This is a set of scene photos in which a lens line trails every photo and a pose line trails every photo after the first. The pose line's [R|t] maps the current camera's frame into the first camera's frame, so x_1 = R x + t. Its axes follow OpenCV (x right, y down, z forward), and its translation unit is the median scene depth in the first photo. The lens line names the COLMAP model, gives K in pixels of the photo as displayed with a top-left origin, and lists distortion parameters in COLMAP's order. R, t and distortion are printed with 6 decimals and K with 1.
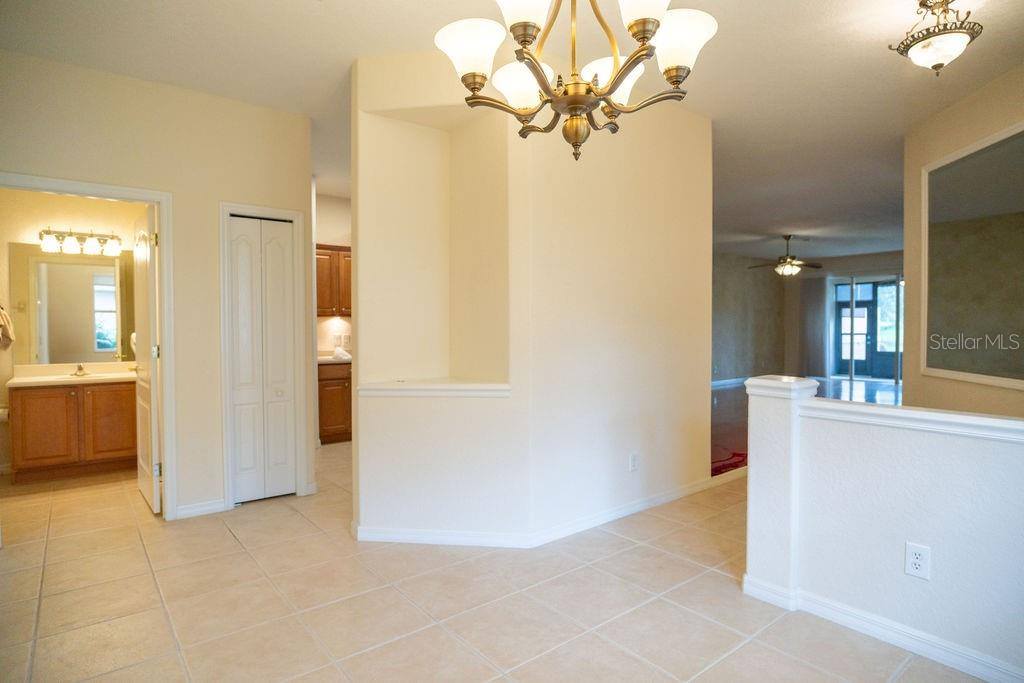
lens RADIAL K [[562.2, 0, 508.4], [0, 562.2, 338.0], [0, 0, 1]] dist [-0.000929, -0.000436]
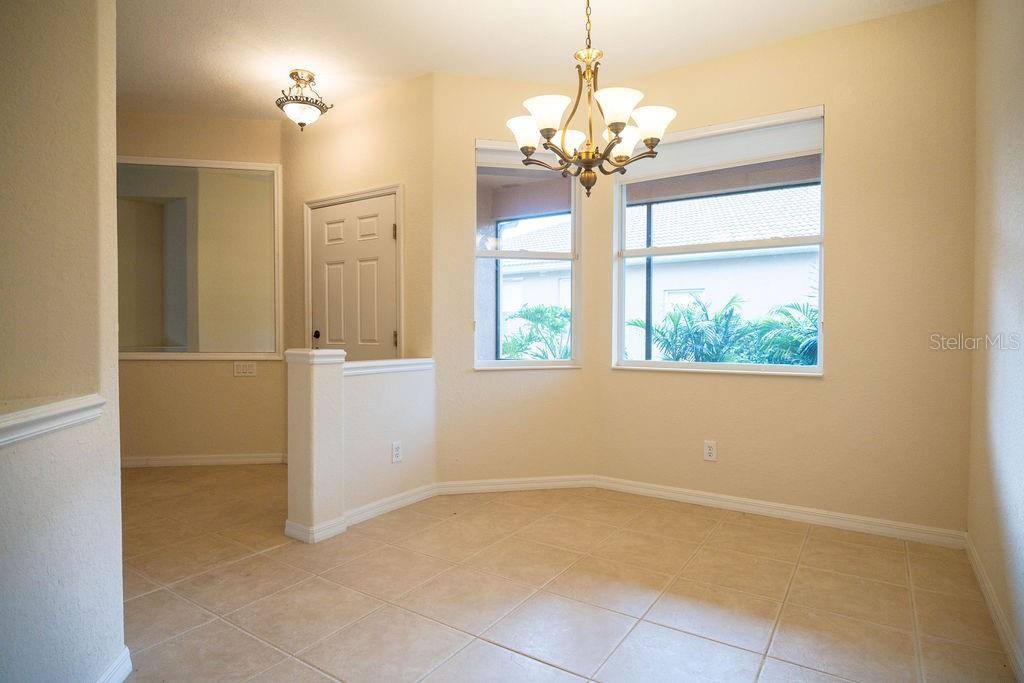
lens RADIAL K [[562.2, 0, 508.4], [0, 562.2, 338.0], [0, 0, 1]] dist [-0.000929, -0.000436]
pose [[-0.289836, -0.015325, 0.956954, -0.738938], [0.020564, 0.999541, 0.022235, 0.029542], [-0.956855, 0.026124, -0.289388, 0.926552]]
